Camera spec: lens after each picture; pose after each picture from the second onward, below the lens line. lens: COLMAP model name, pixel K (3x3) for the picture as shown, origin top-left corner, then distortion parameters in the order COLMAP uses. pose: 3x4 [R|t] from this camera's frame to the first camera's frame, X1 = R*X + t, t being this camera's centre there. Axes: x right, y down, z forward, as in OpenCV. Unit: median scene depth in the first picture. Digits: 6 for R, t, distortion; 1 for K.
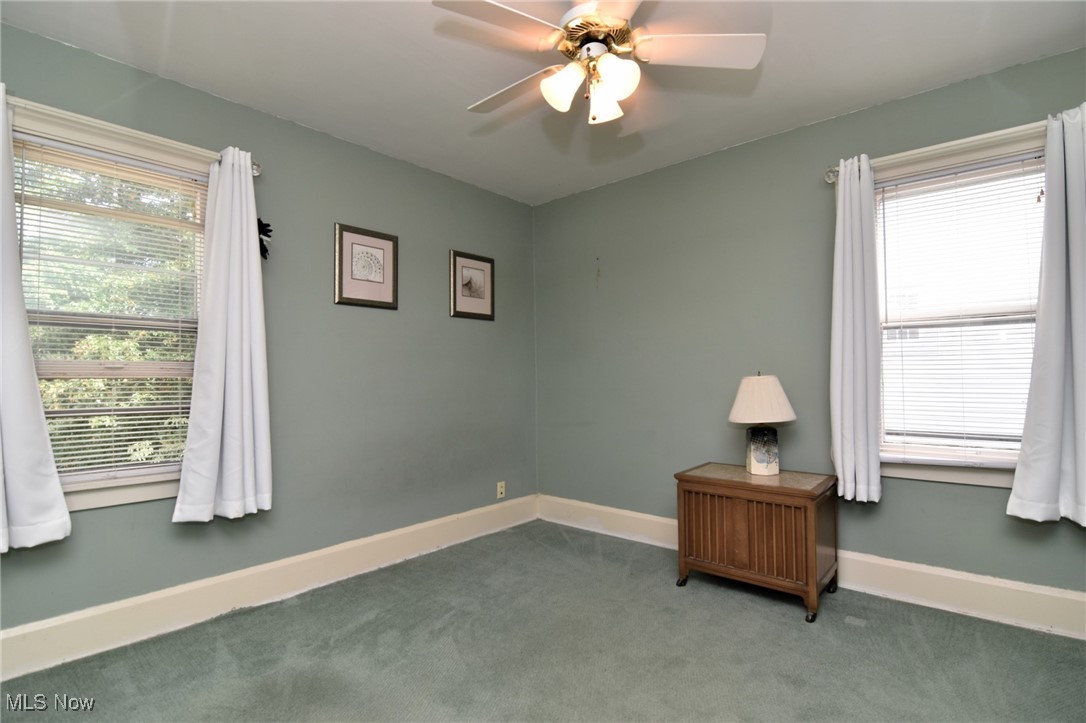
lens RADIAL K [[526.8, 0, 543.0], [0, 526.8, 361.5], [0, 0, 1]] dist [-0.022438, -0.001778]
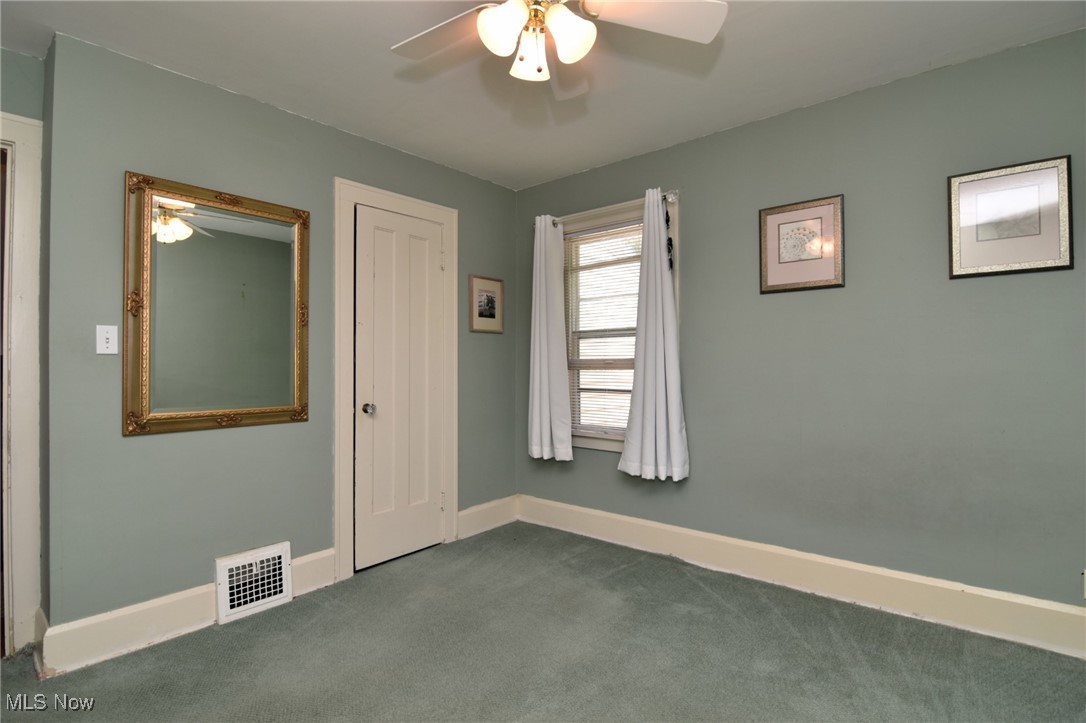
lens RADIAL K [[526.8, 0, 543.0], [0, 526.8, 361.5], [0, 0, 1]] dist [-0.022438, -0.001778]
pose [[0.010722, -0.004800, -0.999931, 0.639628], [0.027560, 0.999610, -0.004503, 0.008250], [0.999563, -0.027510, 0.010851, 0.665450]]
